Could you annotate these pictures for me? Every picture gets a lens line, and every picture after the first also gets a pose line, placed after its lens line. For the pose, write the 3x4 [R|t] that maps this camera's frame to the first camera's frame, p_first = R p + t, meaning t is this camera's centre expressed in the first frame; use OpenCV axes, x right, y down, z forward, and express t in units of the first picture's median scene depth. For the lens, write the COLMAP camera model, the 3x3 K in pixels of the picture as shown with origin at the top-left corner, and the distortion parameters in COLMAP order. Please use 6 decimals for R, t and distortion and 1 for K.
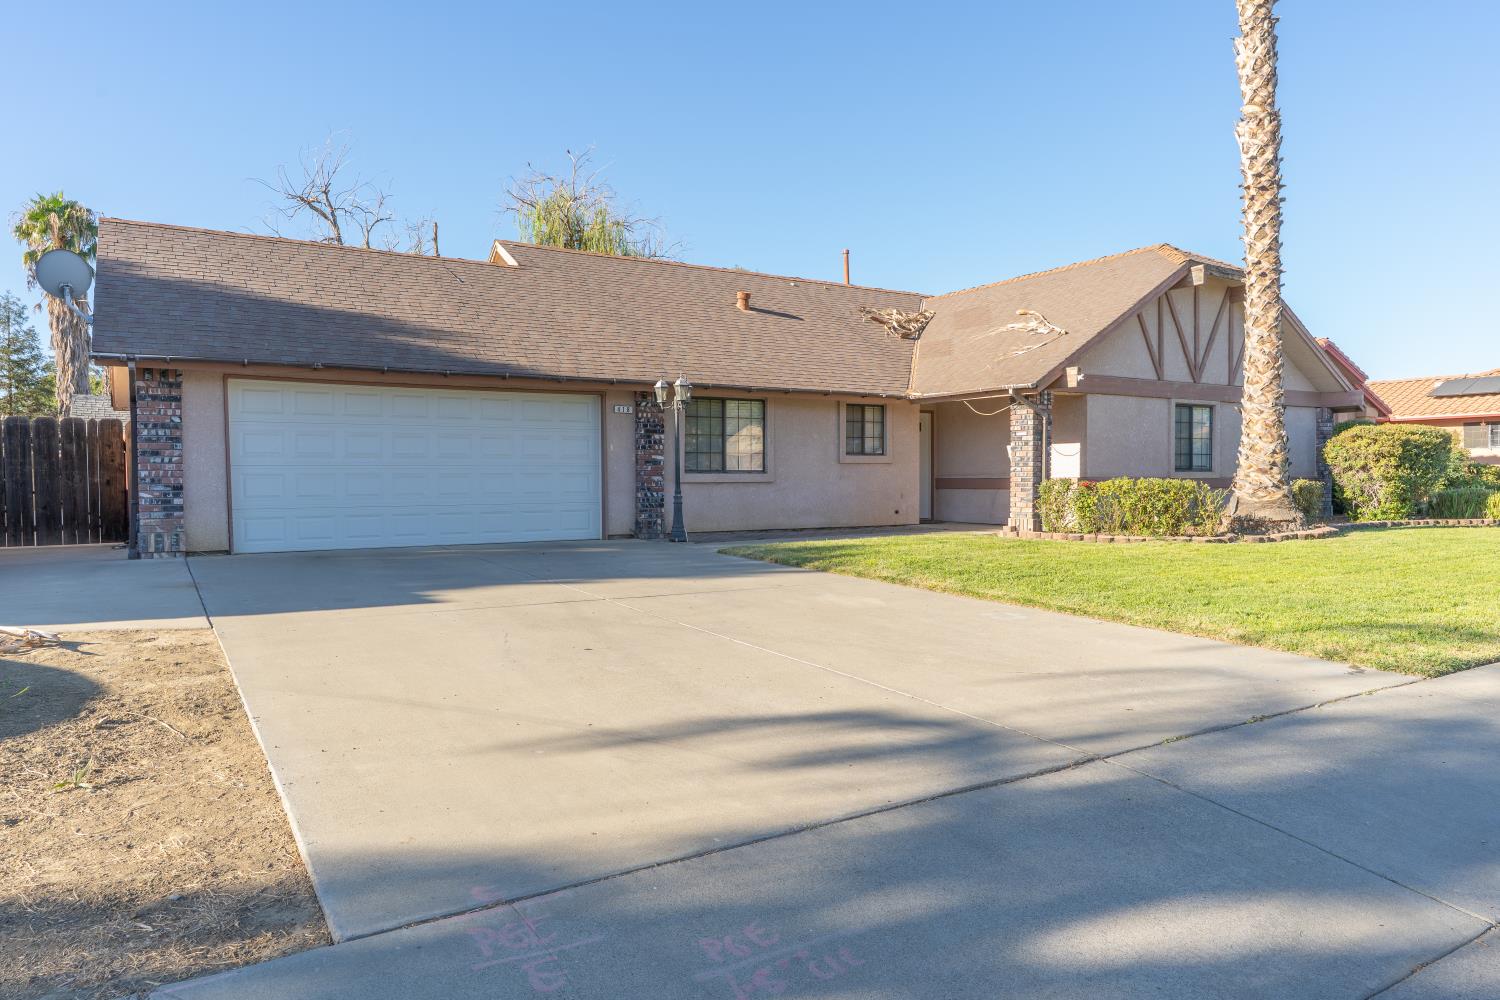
lens RADIAL K [[981.7, 0, 750.0], [0, 981.7, 500.0], [0, 0, 1]] dist [-0.001718, -0.000414]
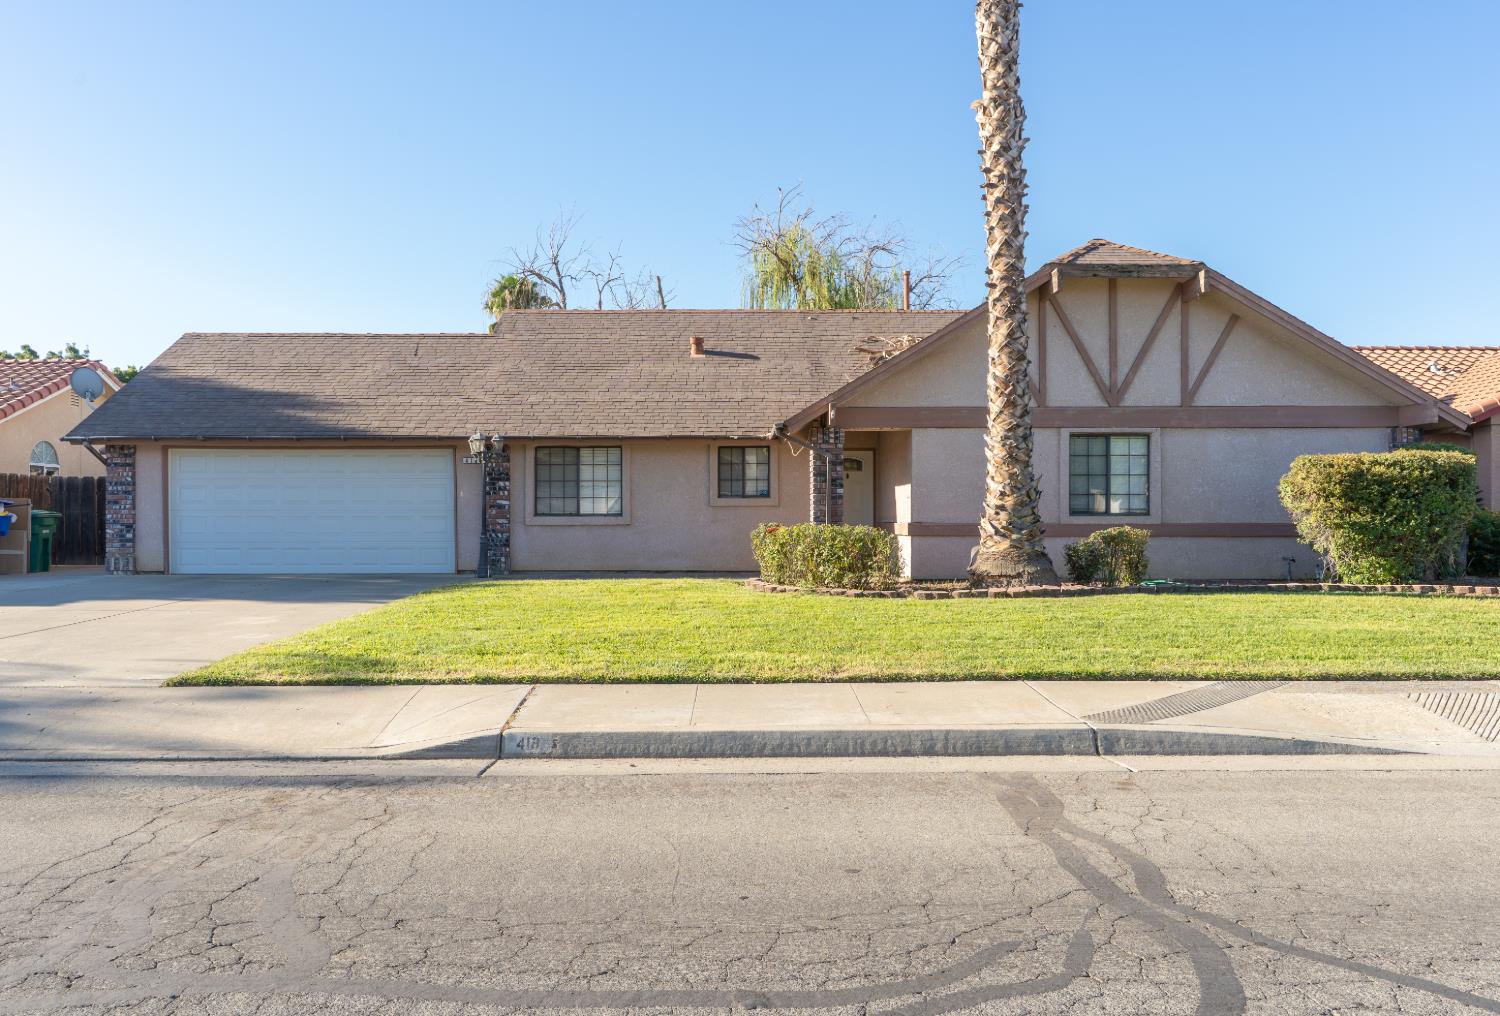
lens RADIAL K [[1133.9, 0, 750.0], [0, 1133.9, 508.0], [0, 0, 1]] dist [-0.002280, -0.000441]
pose [[0.846464, -0.000638, -0.532445, 0.833712], [-0.015144, 0.999566, -0.025273, -0.008509], [0.532230, 0.029456, 0.846087, 0.058201]]
